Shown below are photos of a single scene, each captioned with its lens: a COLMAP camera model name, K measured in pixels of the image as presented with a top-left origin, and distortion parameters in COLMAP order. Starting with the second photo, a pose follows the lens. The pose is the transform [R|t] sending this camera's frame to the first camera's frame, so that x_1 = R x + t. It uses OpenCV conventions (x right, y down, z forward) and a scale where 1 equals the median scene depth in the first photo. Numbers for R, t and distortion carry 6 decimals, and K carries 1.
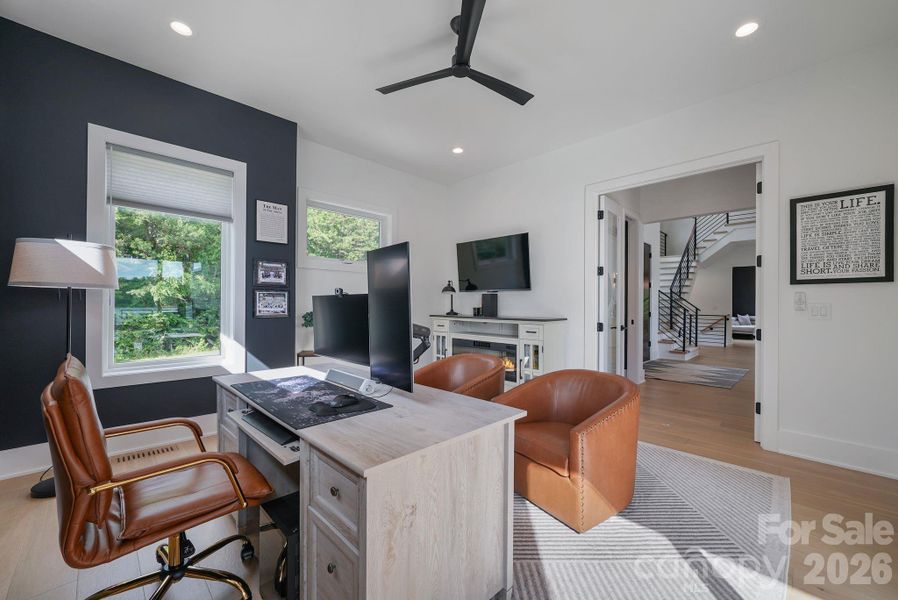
lens RADIAL K [[343.5, 0, 449.2], [0, 343.5, 303.8], [0, 0, 1]] dist [-0.002090, -0.000342]
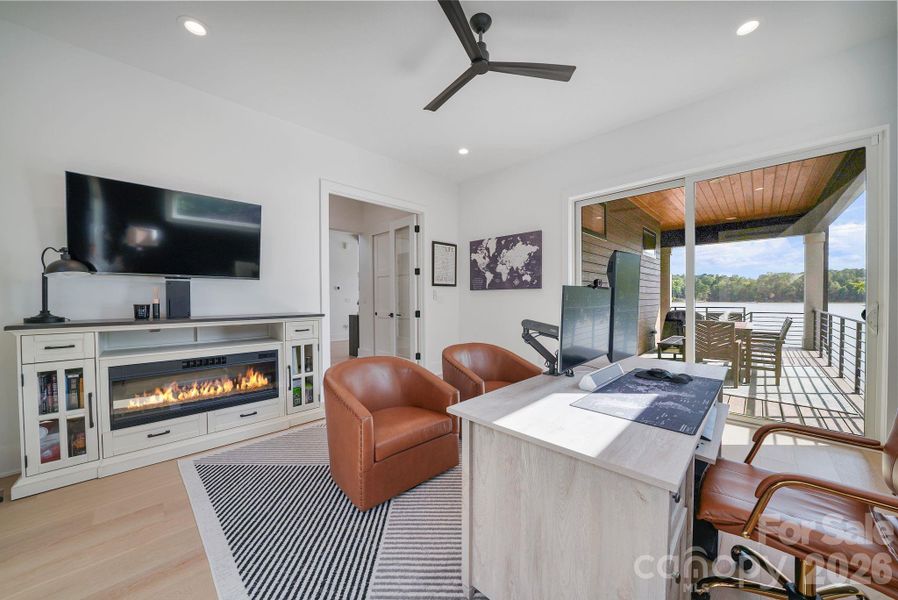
lens RADIAL K [[343.5, 0, 449.2], [0, 343.5, 303.8], [0, 0, 1]] dist [-0.002090, -0.000342]
pose [[-0.032886, -0.019698, 0.999265, -0.535559], [0.005135, 0.999789, 0.019877, 0.002414], [-0.999446, 0.005785, -0.032778, 0.584235]]
